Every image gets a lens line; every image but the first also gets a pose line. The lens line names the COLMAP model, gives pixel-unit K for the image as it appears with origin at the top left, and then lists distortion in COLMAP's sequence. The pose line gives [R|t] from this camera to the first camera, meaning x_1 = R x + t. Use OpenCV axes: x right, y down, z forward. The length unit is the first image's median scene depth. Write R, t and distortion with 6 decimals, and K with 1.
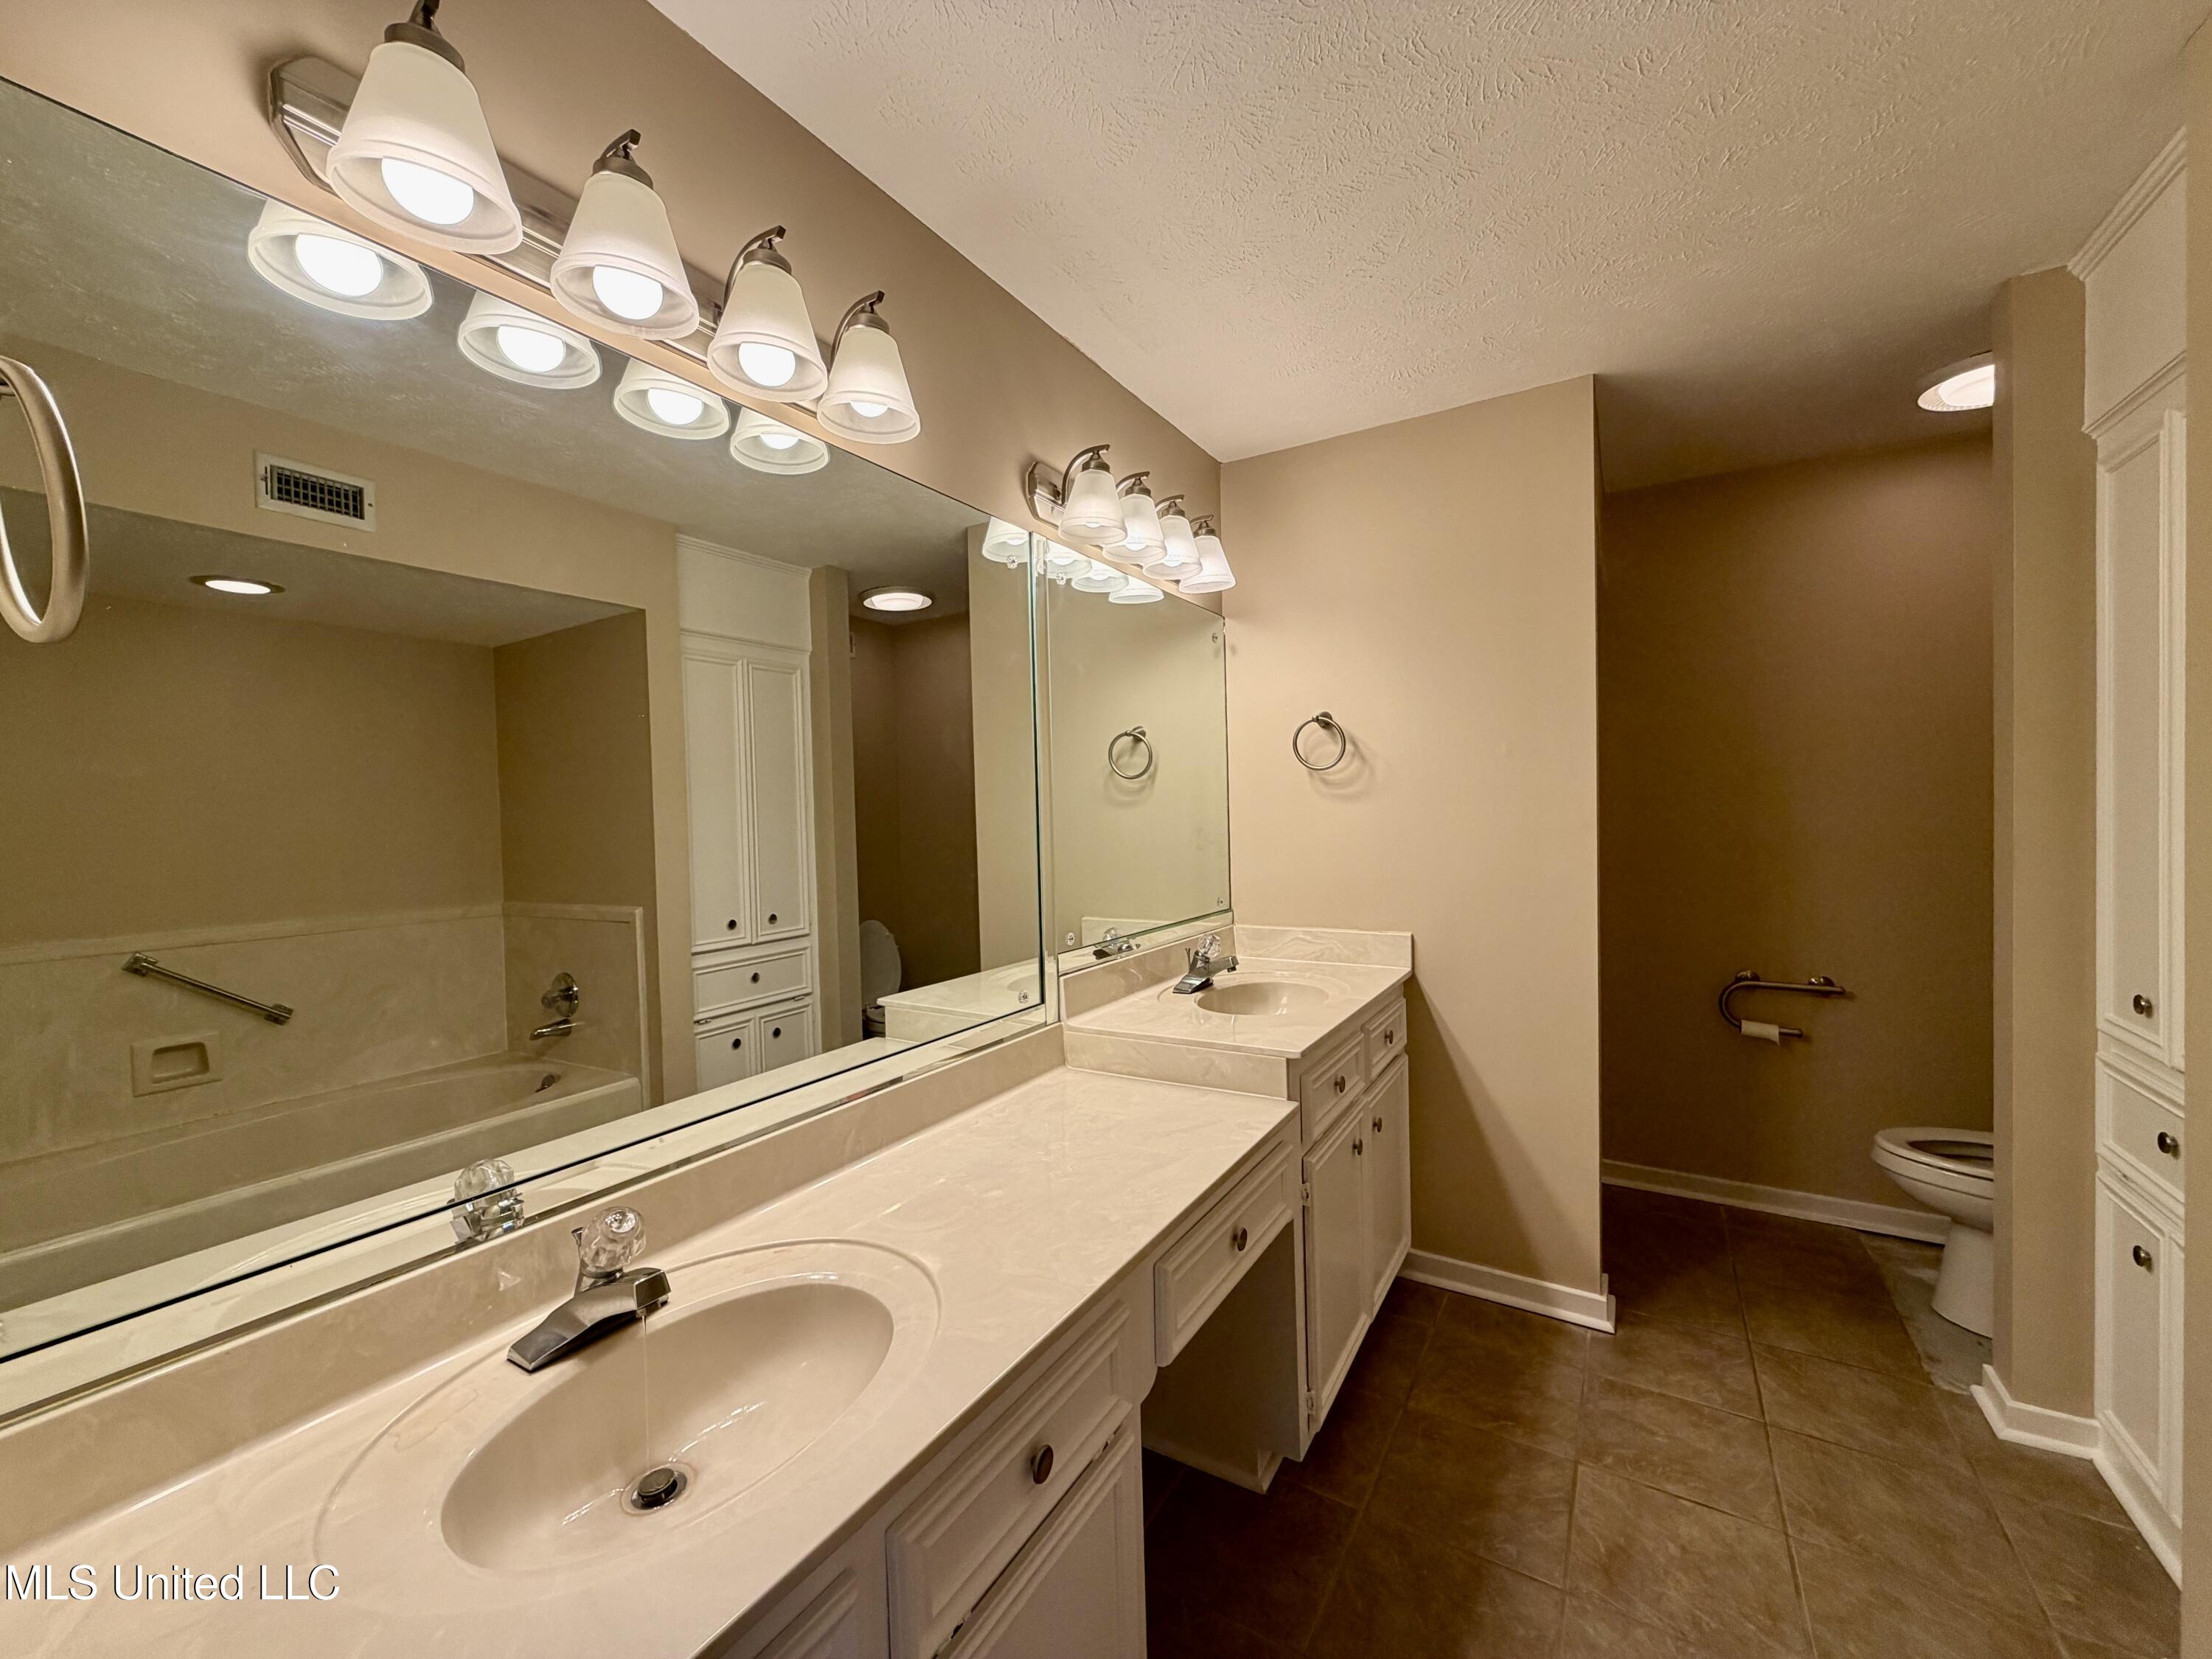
lens RADIAL K [[881.3, 0, 1101.9], [0, 881.3, 832.5], [0, 0, 1]] dist [-0.001047, 0.000488]
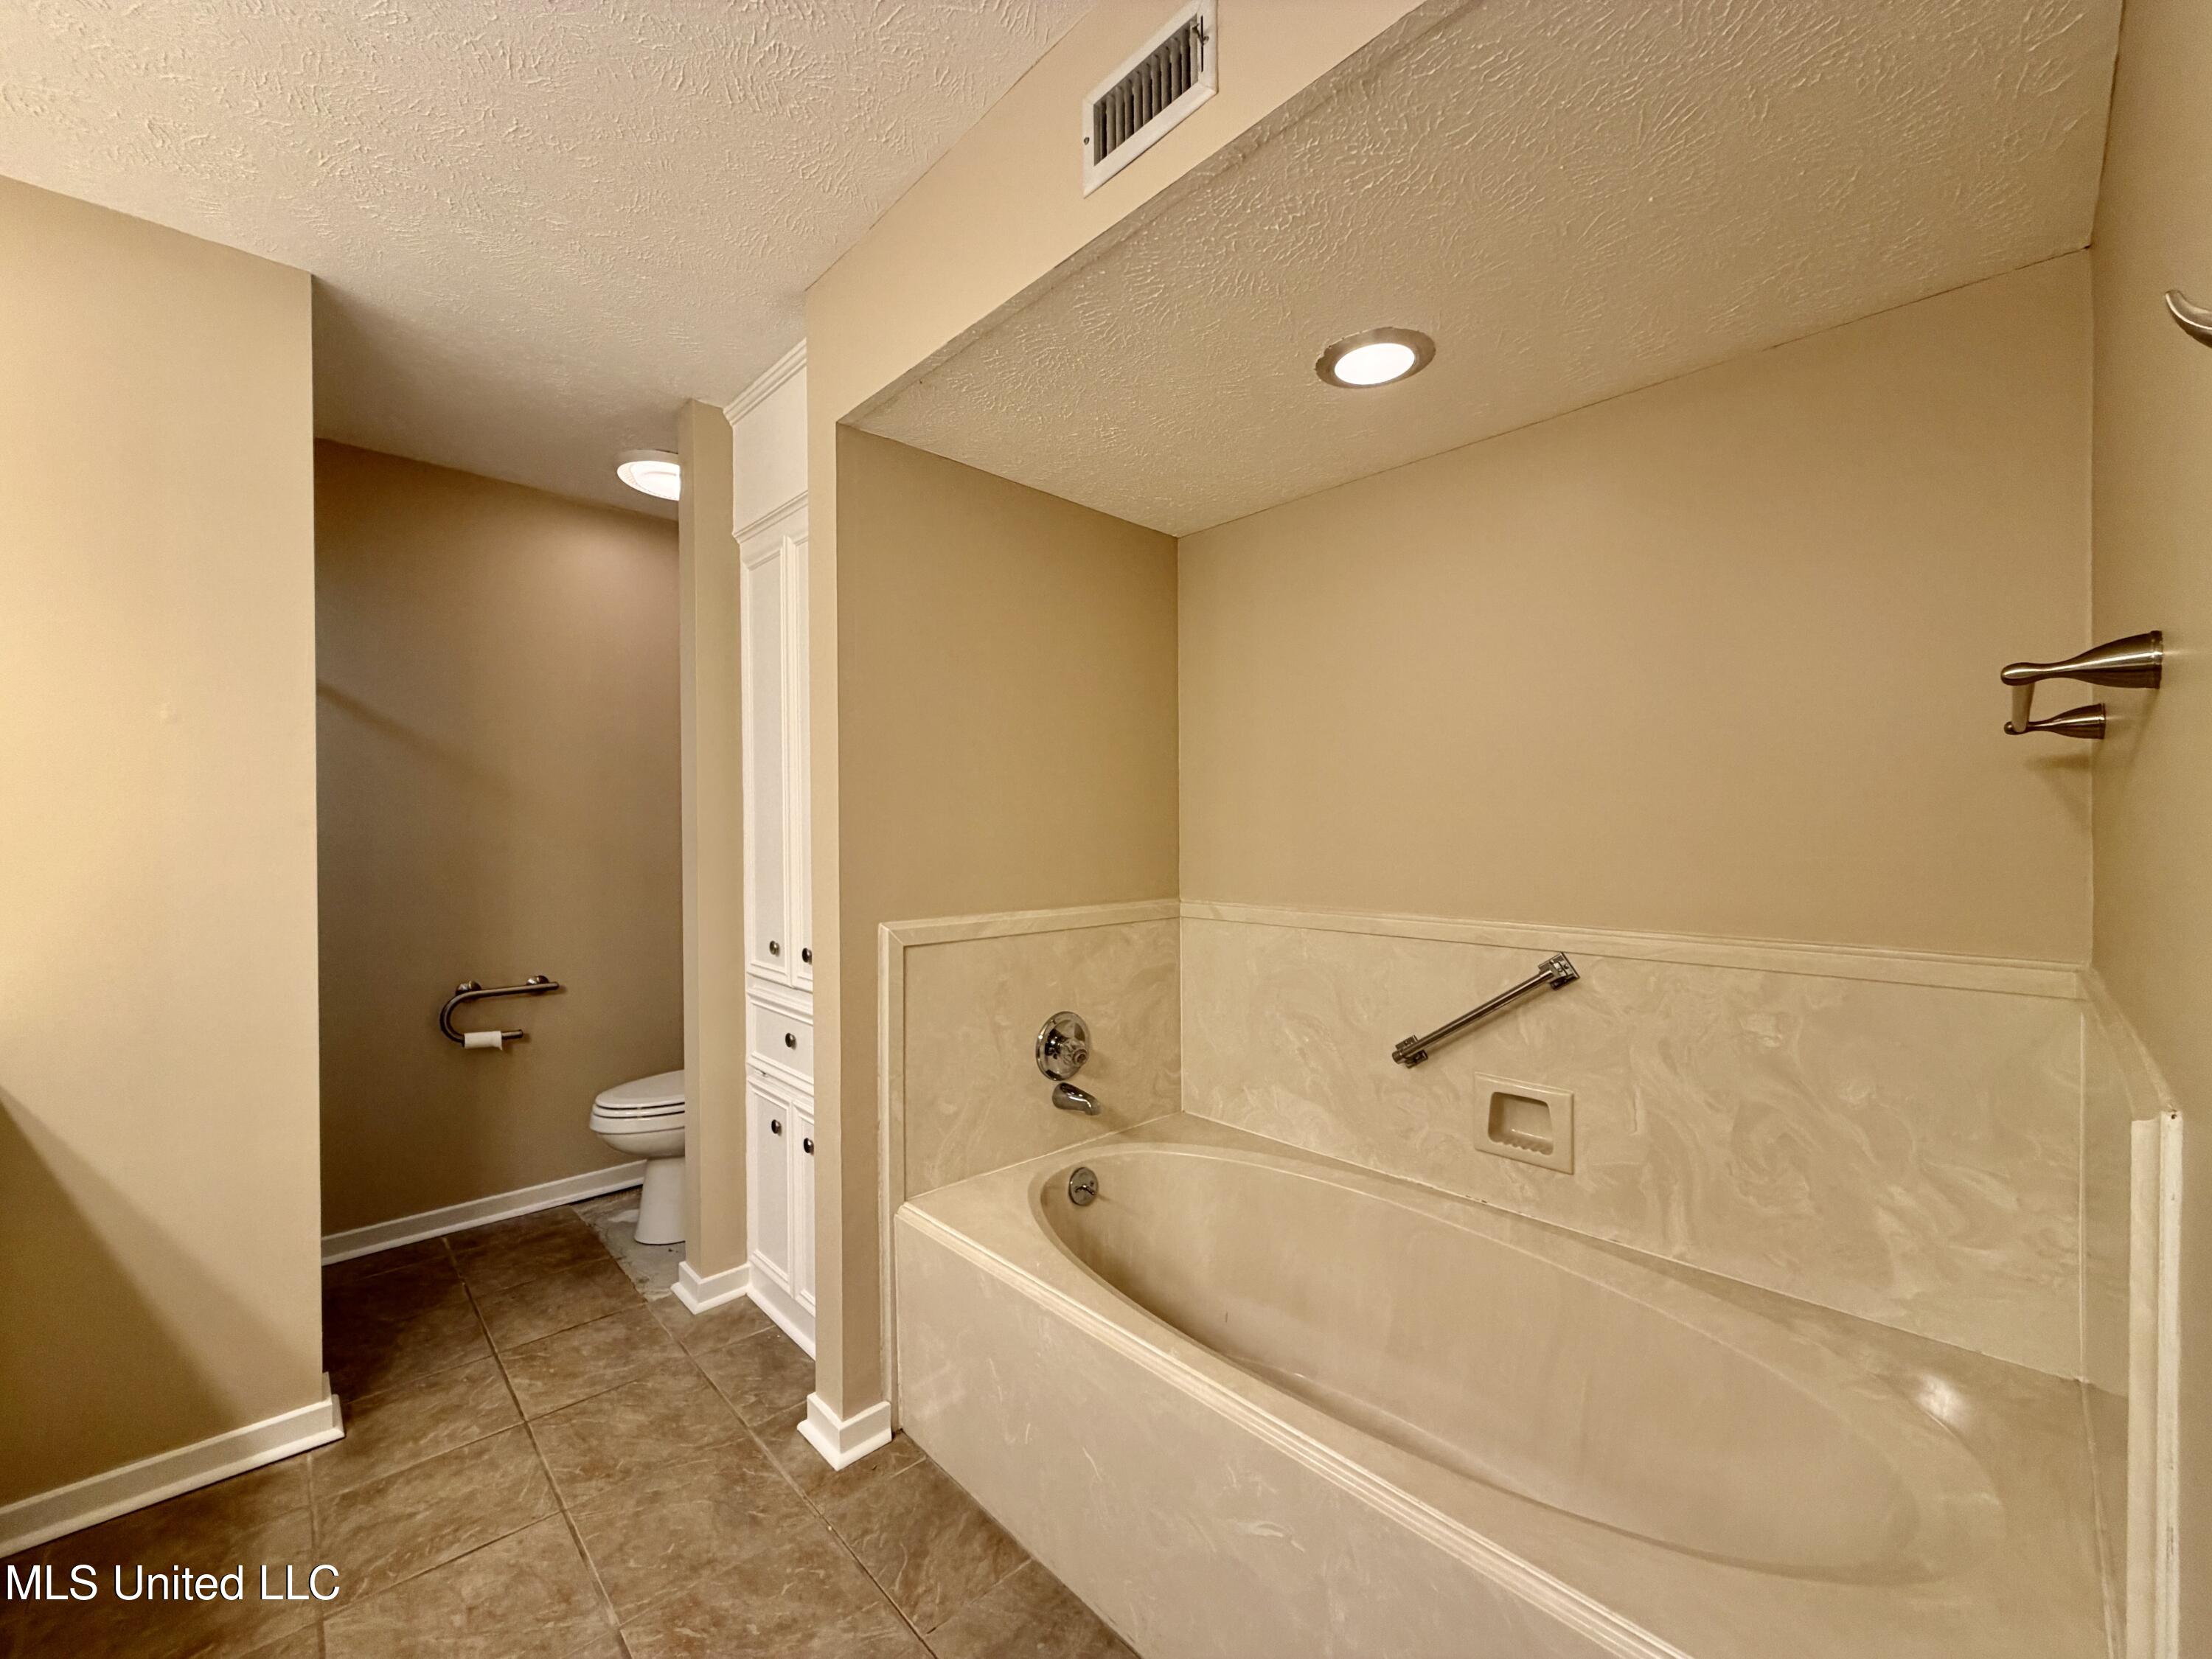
lens RADIAL K [[881.3, 0, 1101.9], [0, 881.3, 832.5], [0, 0, 1]] dist [-0.001047, 0.000488]
pose [[0.253583, 0.015747, 0.967185, -0.048936], [0.025277, 0.999418, -0.022899, 0.044906], [-0.966983, 0.030254, 0.253038, 0.098928]]
